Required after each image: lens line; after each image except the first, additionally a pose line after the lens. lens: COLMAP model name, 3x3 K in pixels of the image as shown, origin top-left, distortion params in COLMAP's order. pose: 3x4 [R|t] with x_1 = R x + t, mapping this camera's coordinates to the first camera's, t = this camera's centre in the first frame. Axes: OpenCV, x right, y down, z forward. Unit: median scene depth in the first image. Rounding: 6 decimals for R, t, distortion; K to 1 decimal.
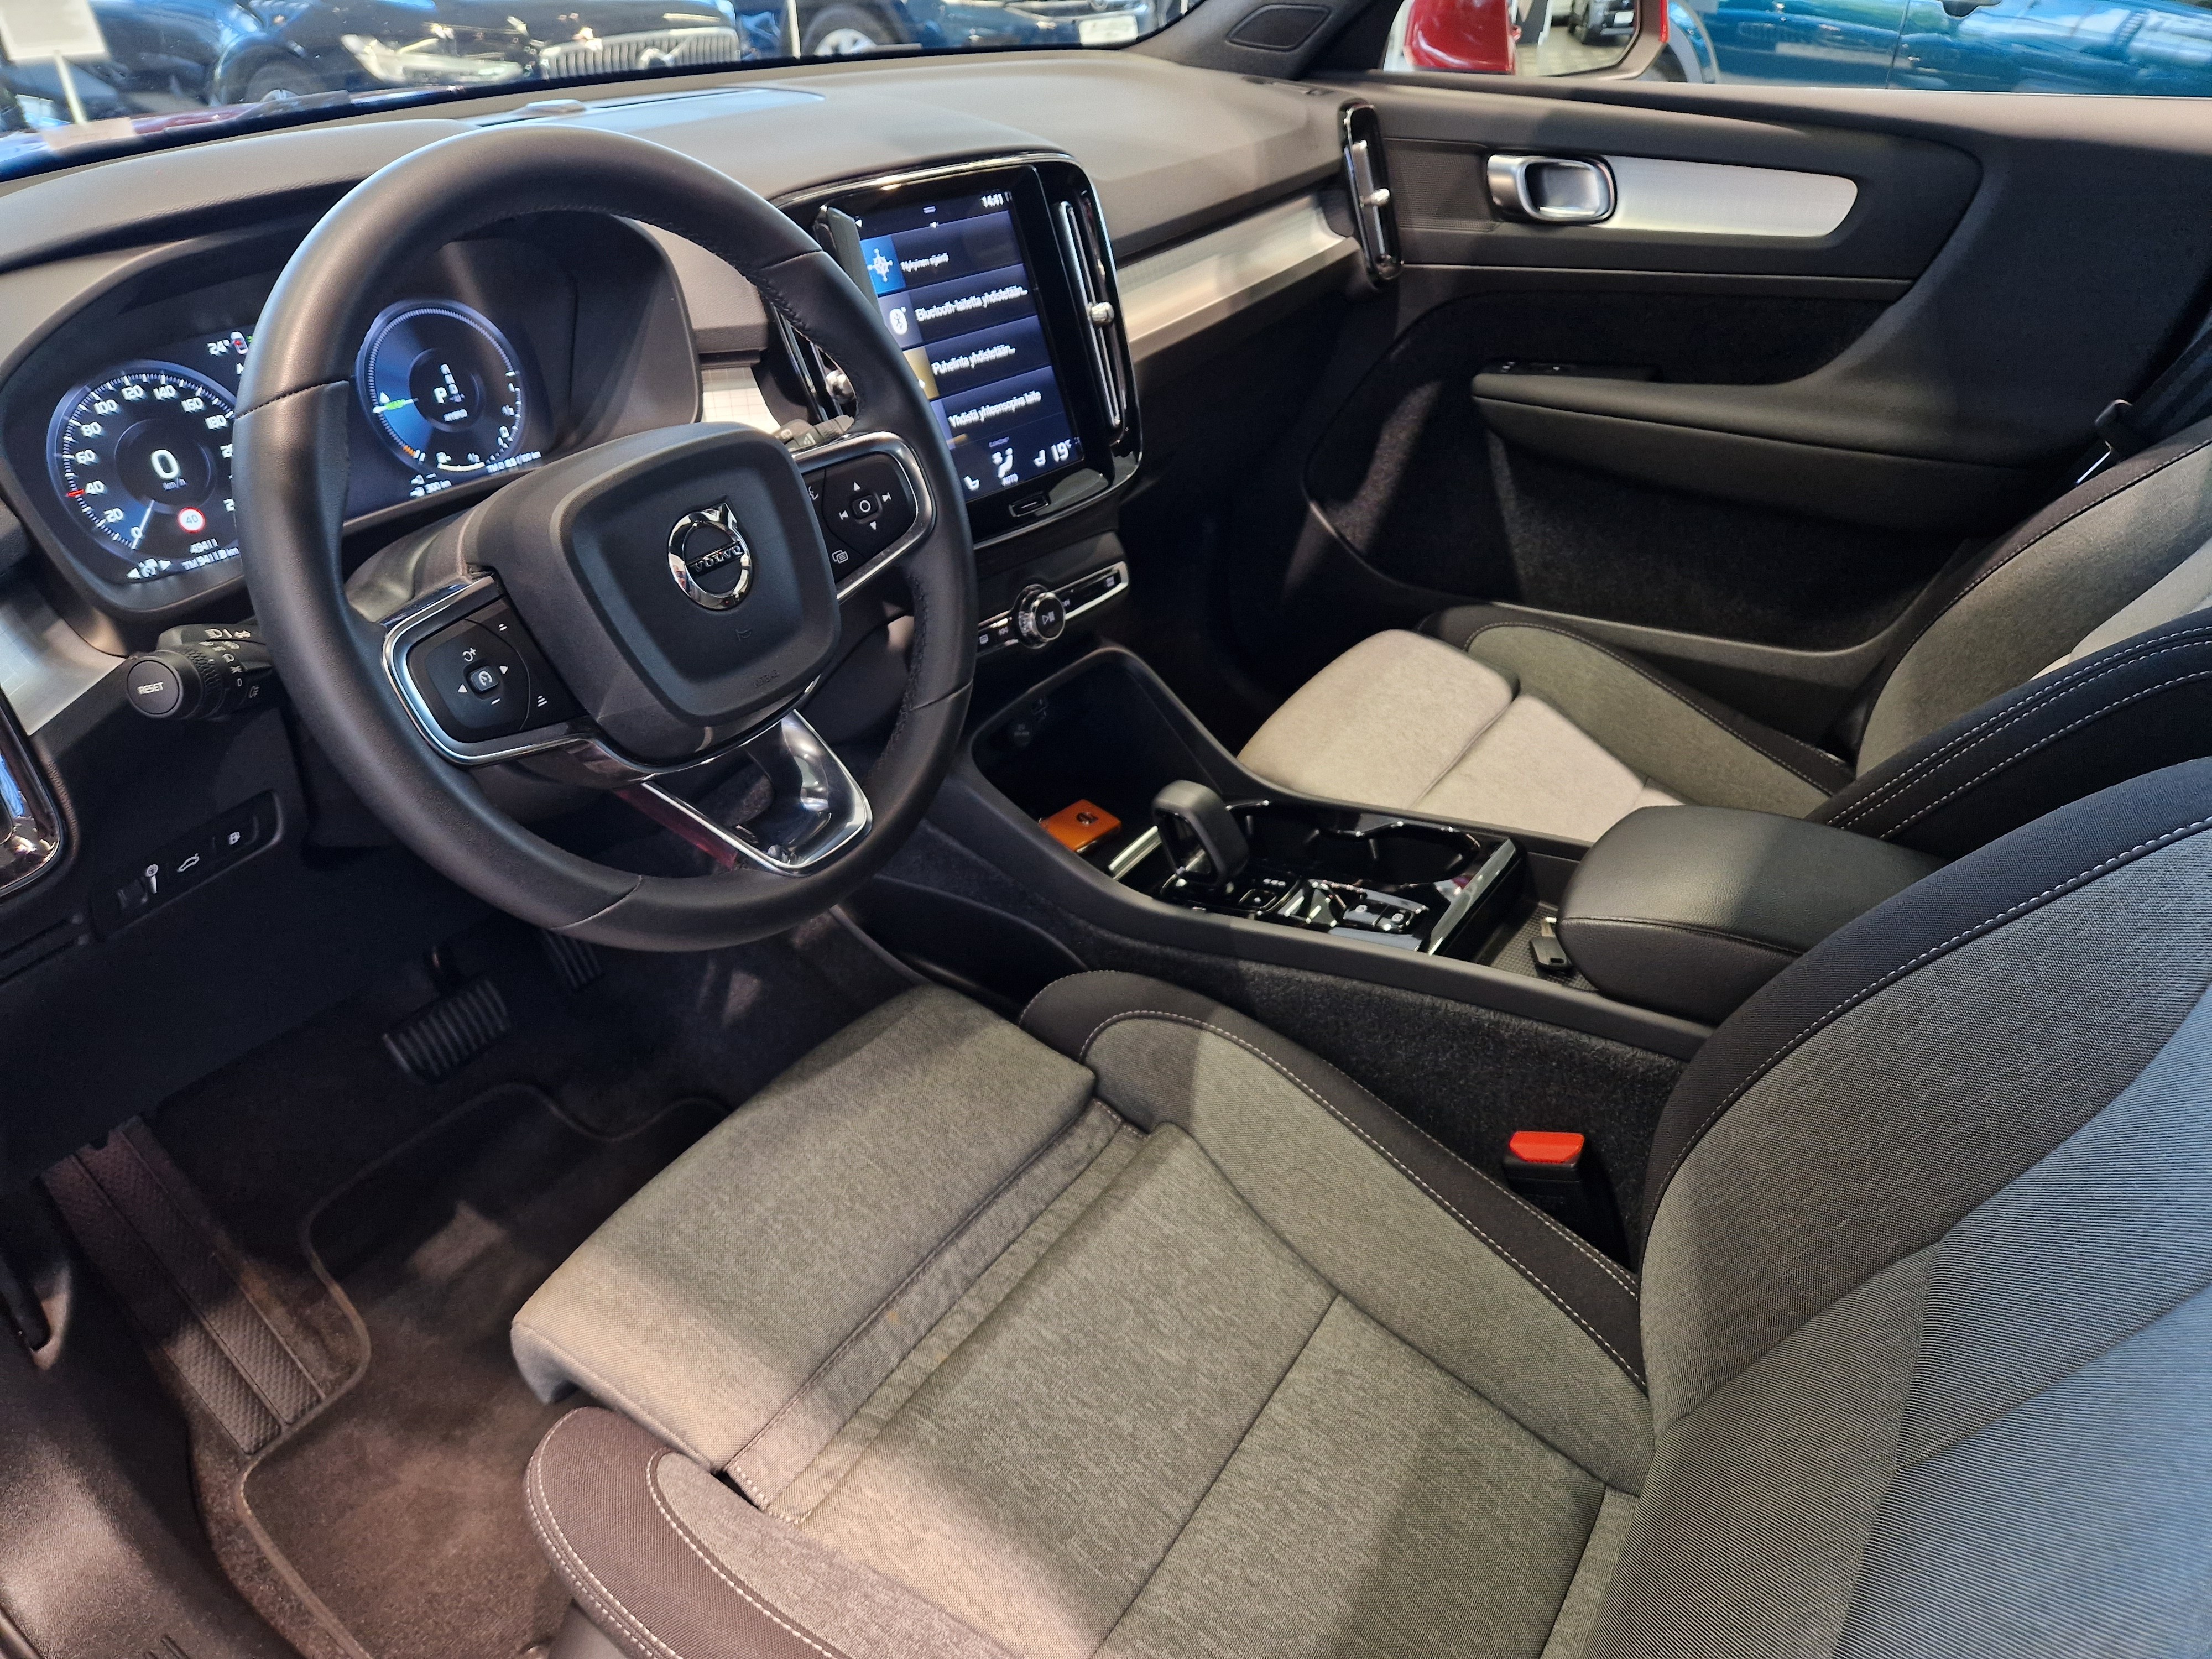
lens RADIAL K [[1481.9, 0, 1086.6], [0, 1481.9, 869.0], [0, 0, 1]] dist [0.042925, -0.029138]
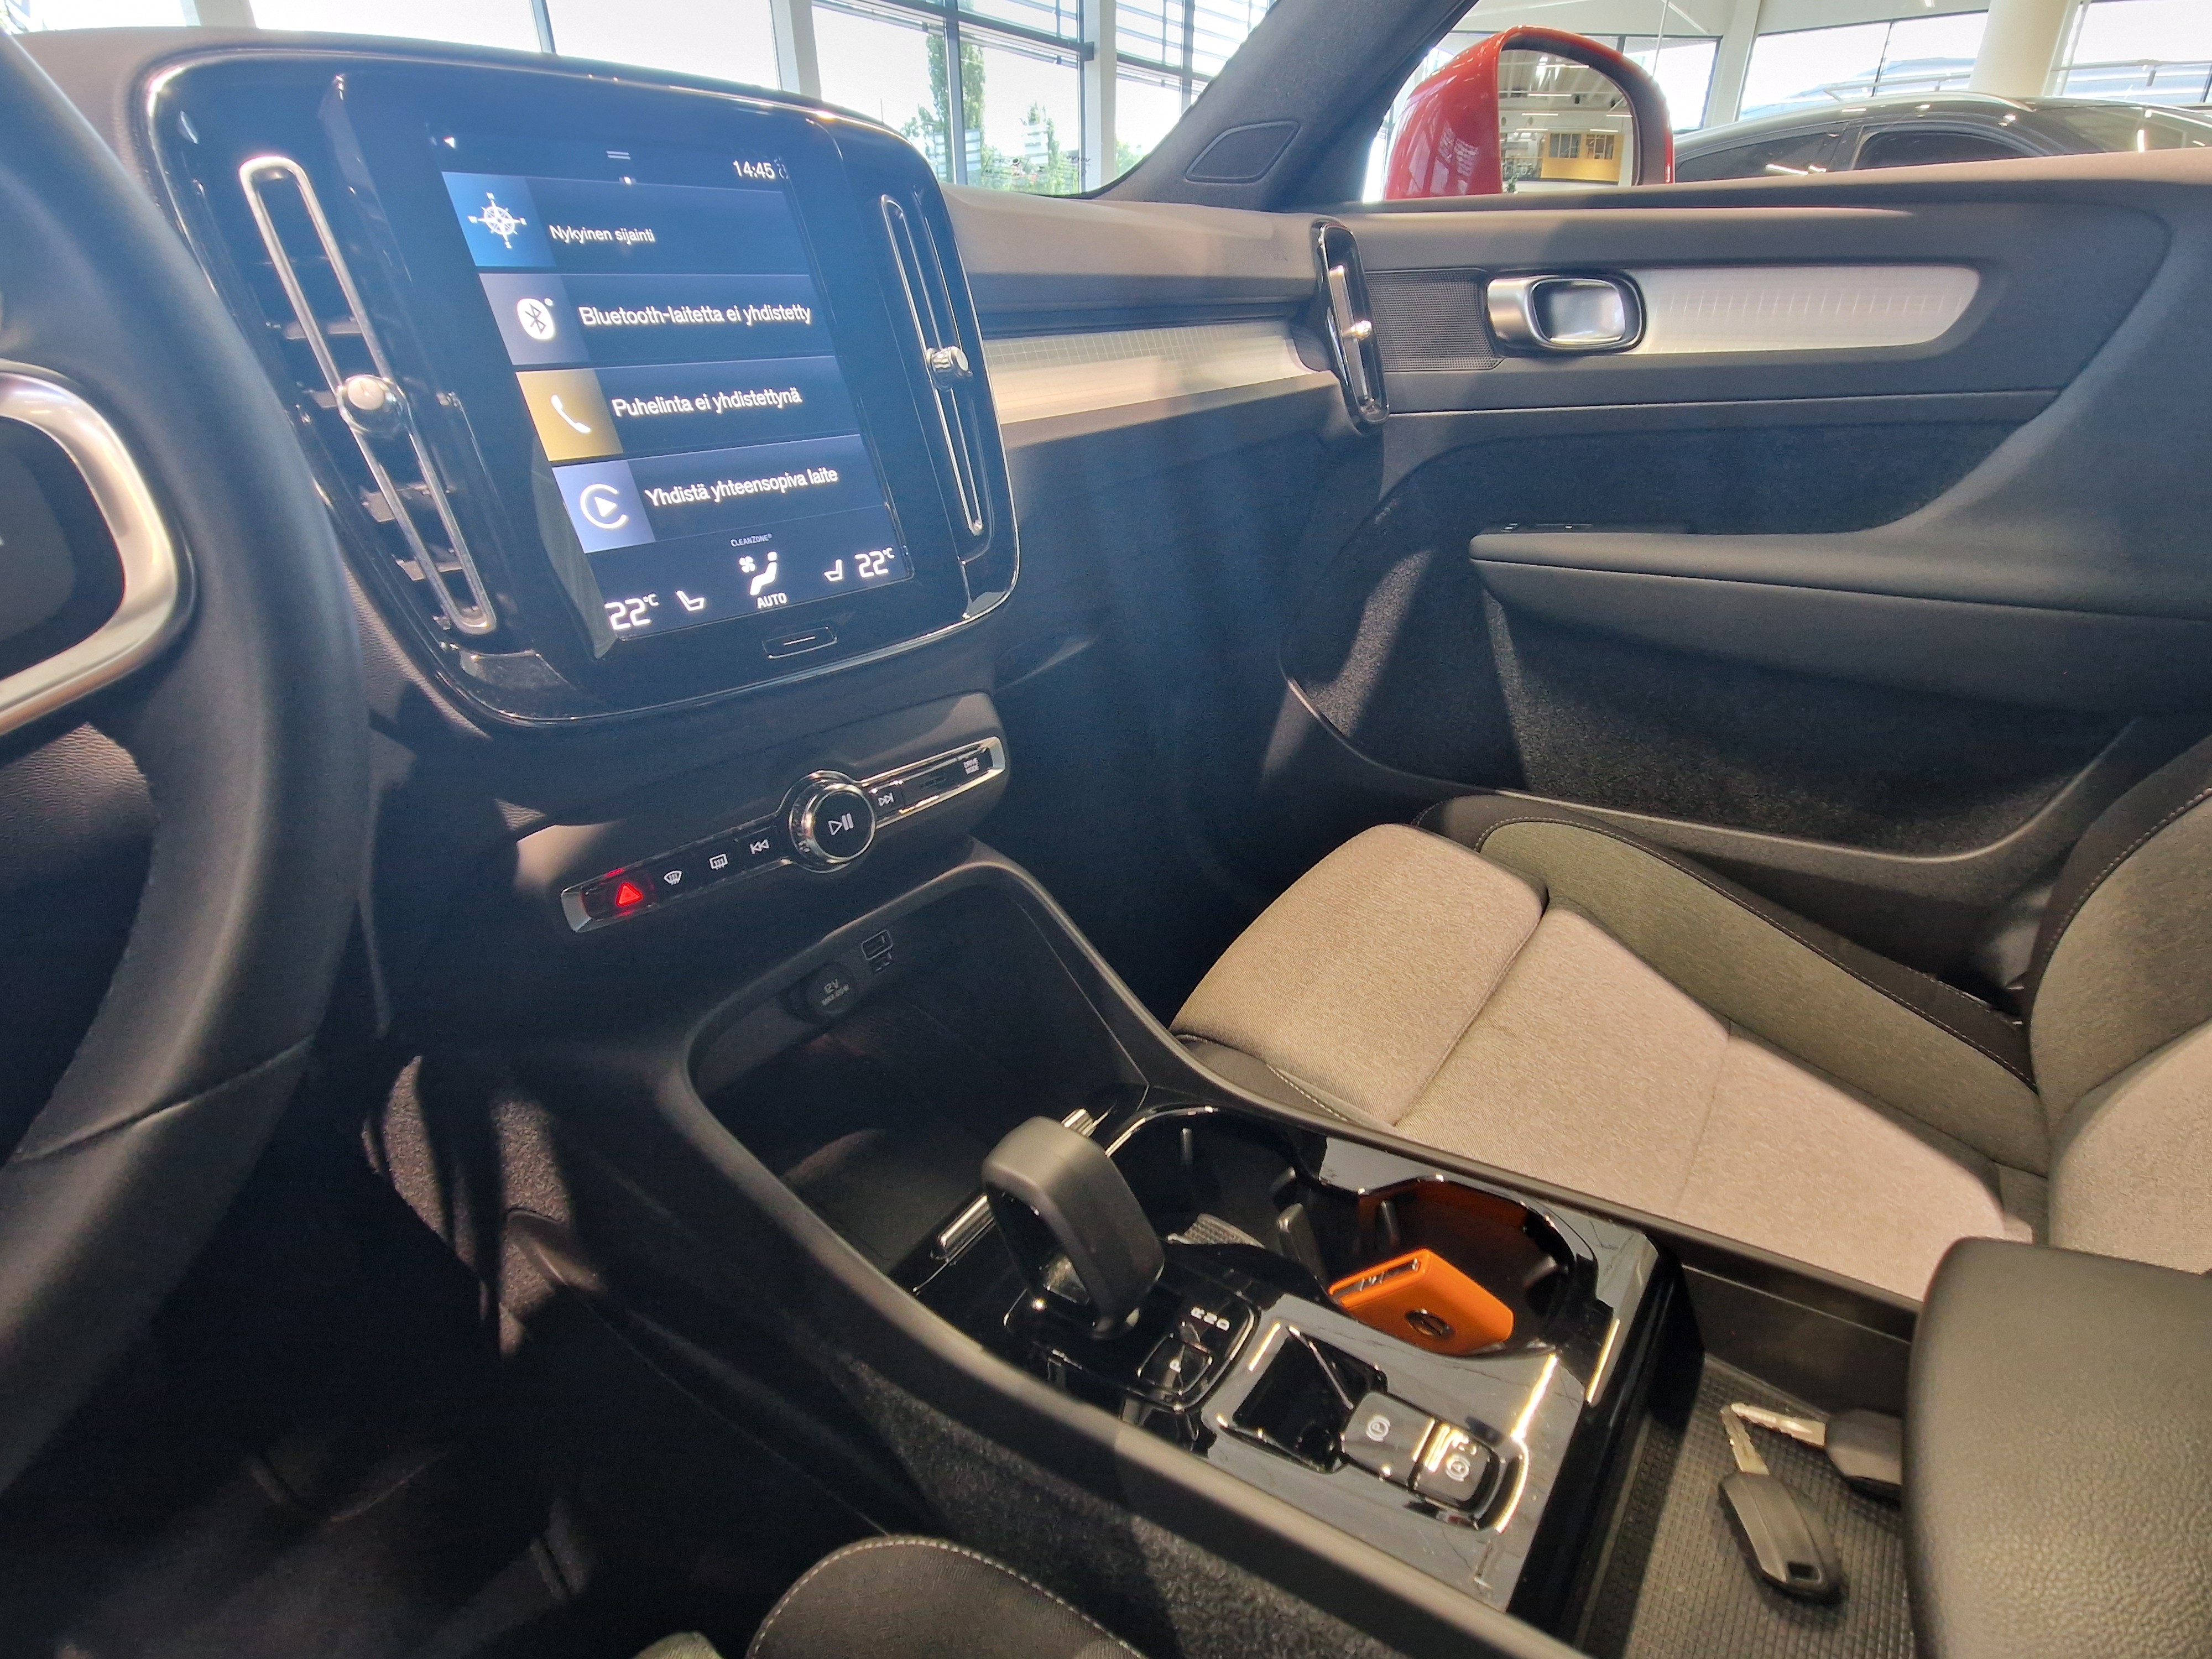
lens RADIAL K [[1051.5, 0, 1109.1], [0, 1051.5, 835.3], [0, 0, 1]] dist [-0.000909, 0.001015]
pose [[0.999382, 0.005068, -0.034771, 0.077124], [-0.009379, 0.992116, -0.124969, -0.087133], [0.033864, 0.125218, 0.991551, 0.449665]]
